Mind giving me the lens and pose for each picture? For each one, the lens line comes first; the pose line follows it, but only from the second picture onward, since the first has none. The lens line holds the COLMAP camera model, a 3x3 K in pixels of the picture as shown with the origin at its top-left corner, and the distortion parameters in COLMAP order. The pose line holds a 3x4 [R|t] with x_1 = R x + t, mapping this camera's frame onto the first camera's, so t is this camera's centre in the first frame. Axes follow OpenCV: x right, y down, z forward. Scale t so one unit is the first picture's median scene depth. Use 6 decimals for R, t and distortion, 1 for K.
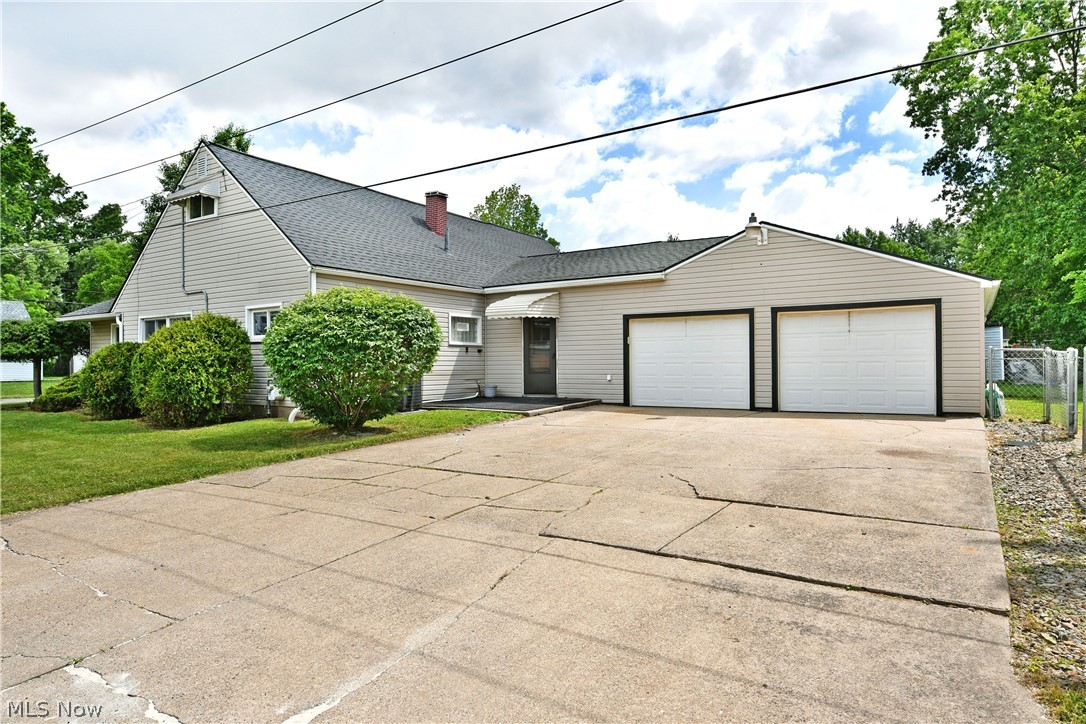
lens RADIAL K [[660.7, 0, 549.6], [0, 660.7, 360.9], [0, 0, 1]] dist [0.006559, 0.000638]
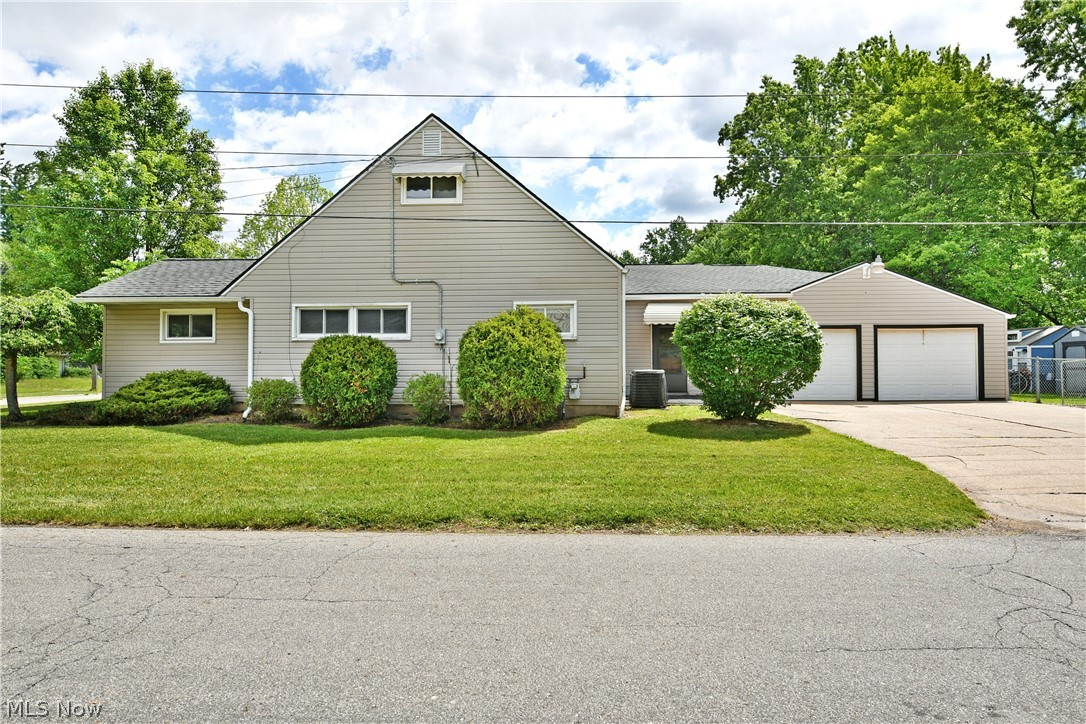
lens RADIAL K [[660.7, 0, 547.1], [0, 660.7, 364.8], [0, 0, 1]] dist [0.006559, 0.000638]
pose [[0.861326, 0.009271, 0.507967, -0.926312], [-0.004962, 0.999939, -0.009836, 0.018272], [-0.508028, 0.005951, 0.861320, 0.161629]]
